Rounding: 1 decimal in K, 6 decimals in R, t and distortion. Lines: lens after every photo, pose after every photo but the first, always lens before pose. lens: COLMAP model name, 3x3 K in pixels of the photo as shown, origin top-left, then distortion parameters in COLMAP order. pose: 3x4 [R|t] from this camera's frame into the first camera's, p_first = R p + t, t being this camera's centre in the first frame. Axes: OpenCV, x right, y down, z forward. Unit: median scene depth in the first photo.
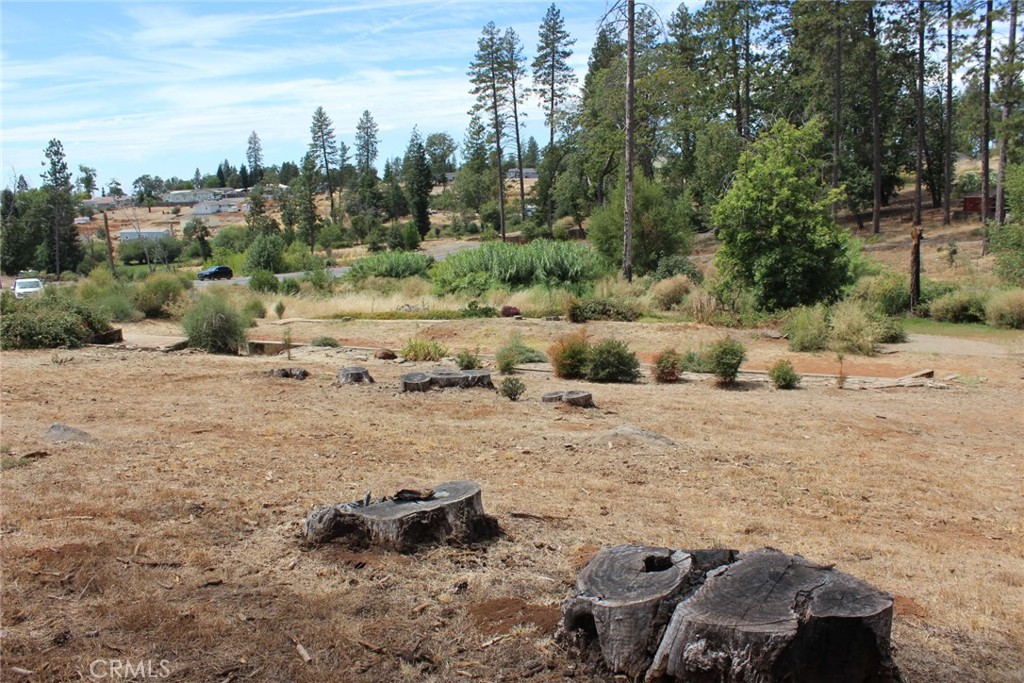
lens RADIAL K [[866.6, 0, 514.0], [0, 866.6, 343.1], [0, 0, 1]] dist [-0.162428, 0.157028]
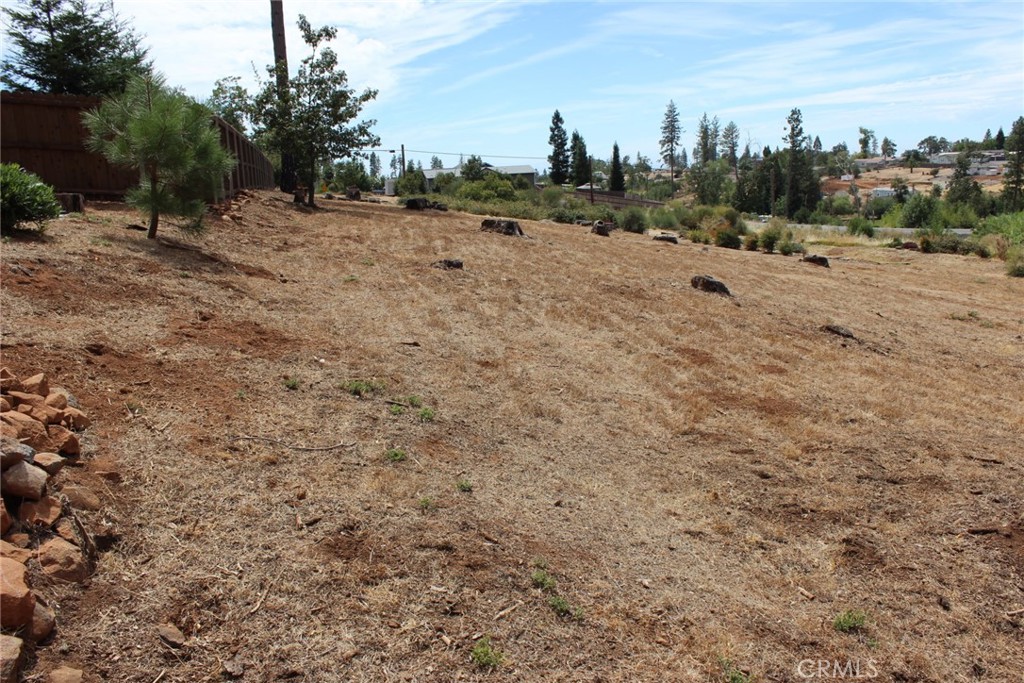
lens RADIAL K [[866.6, 0, 514.0], [0, 866.6, 343.1], [0, 0, 1]] dist [-0.162428, 0.157028]
pose [[0.628338, 0.158900, -0.761539, 0.106386], [-0.123781, 0.986867, 0.103786, 0.009038], [0.768029, 0.029051, 0.639755, -0.053687]]
